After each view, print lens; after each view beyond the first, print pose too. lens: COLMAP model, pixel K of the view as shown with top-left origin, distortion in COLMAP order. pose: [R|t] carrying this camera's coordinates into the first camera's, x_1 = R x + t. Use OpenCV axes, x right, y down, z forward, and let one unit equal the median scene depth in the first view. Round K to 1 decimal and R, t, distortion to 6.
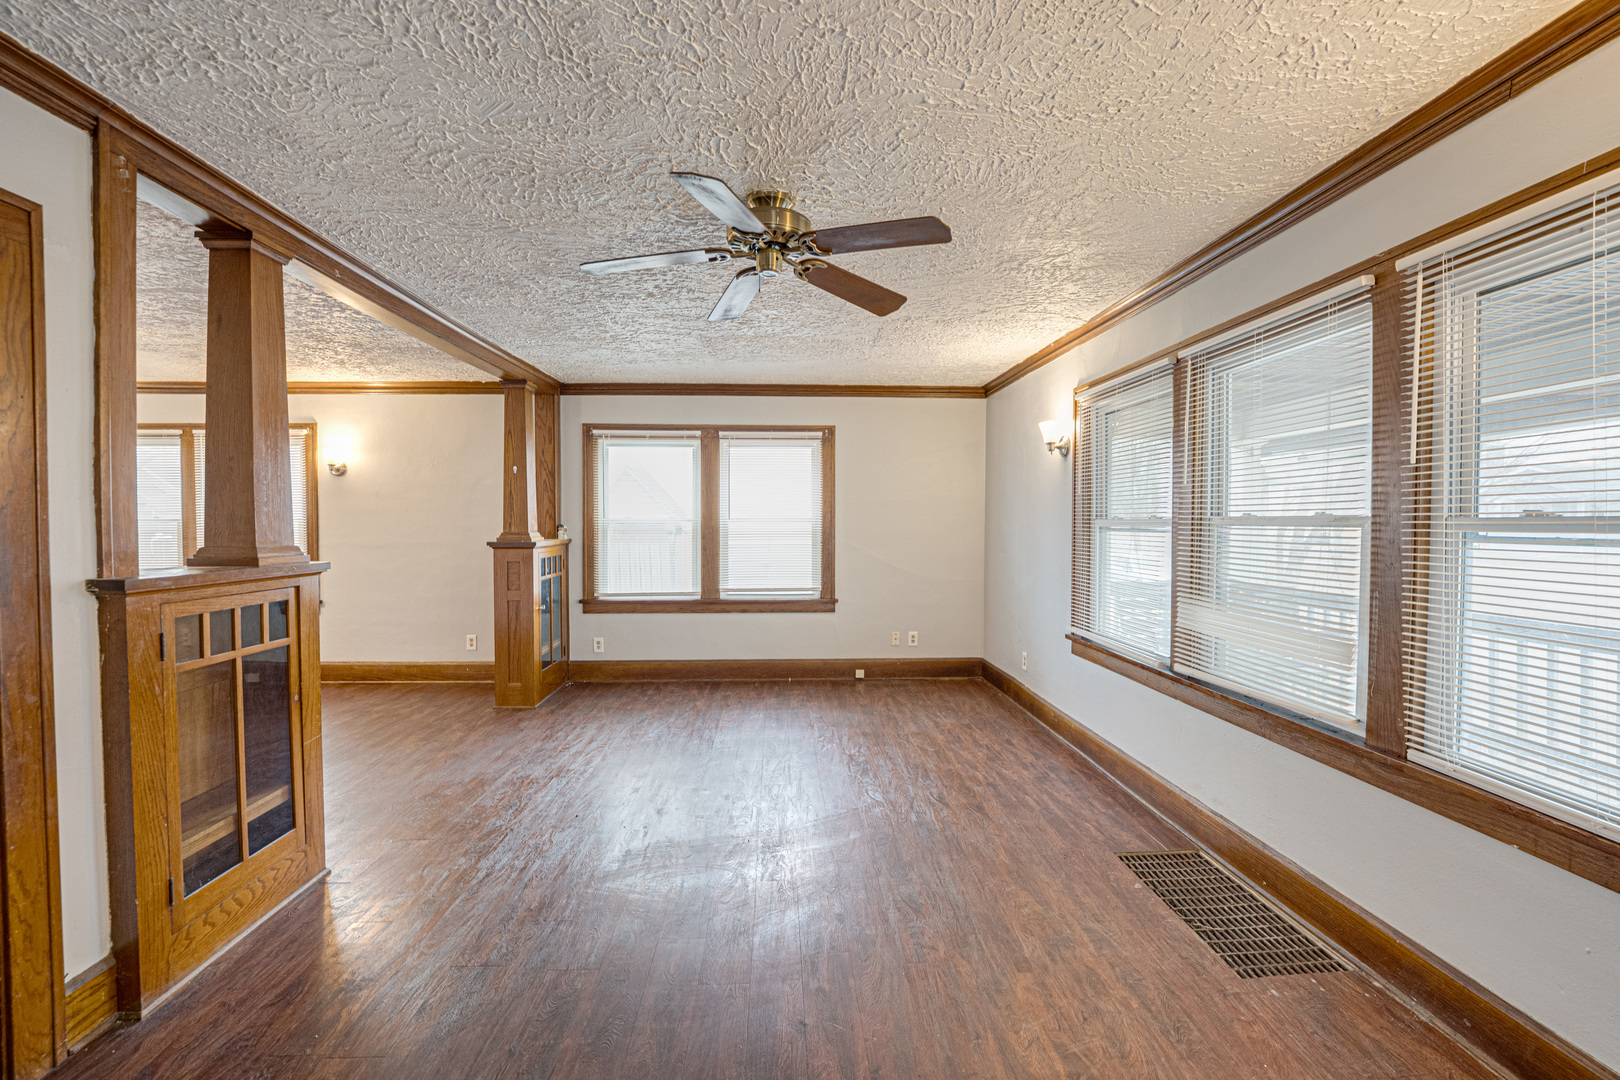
lens RADIAL K [[651.5, 0, 810.0], [0, 651.5, 540.0], [0, 0, 1]] dist [-0.020826, 0.000079]
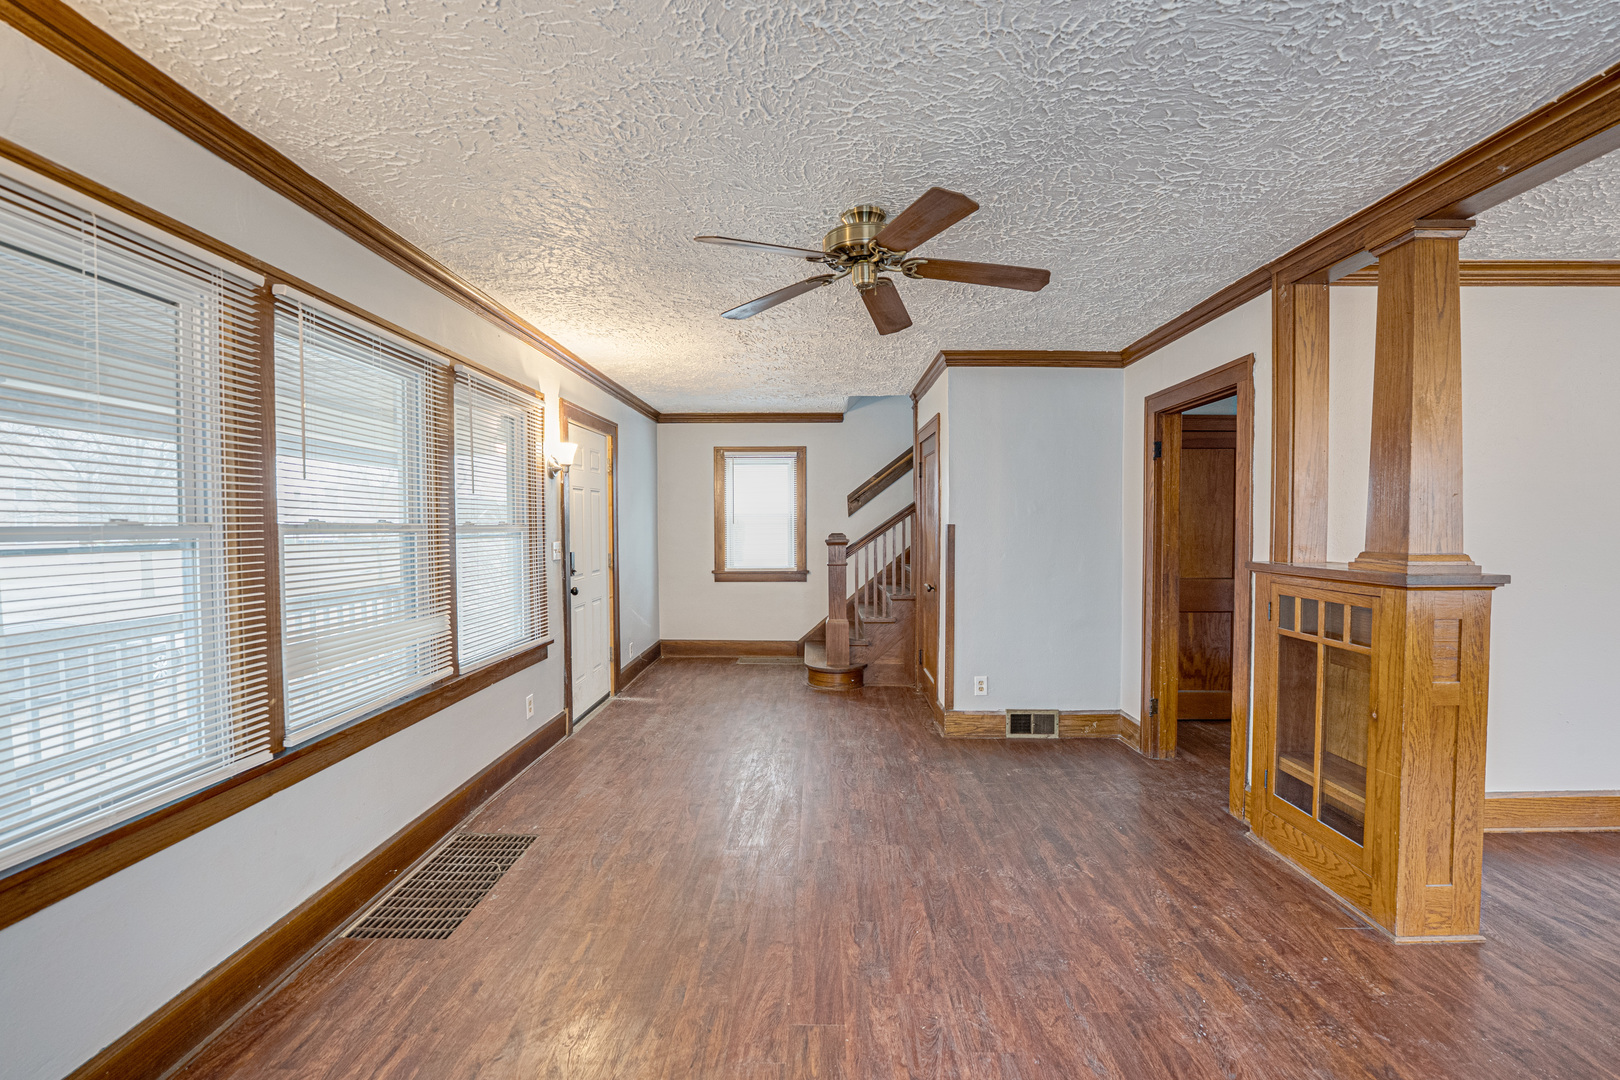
lens RADIAL K [[651.5, 0, 810.0], [0, 651.5, 540.0], [0, 0, 1]] dist [-0.020826, 0.000079]
pose [[-0.997519, 0.000161, 0.070399, -0.048491], [0.004367, 0.998213, 0.059596, -0.072479], [-0.070263, 0.059755, -0.995737, 2.066380]]
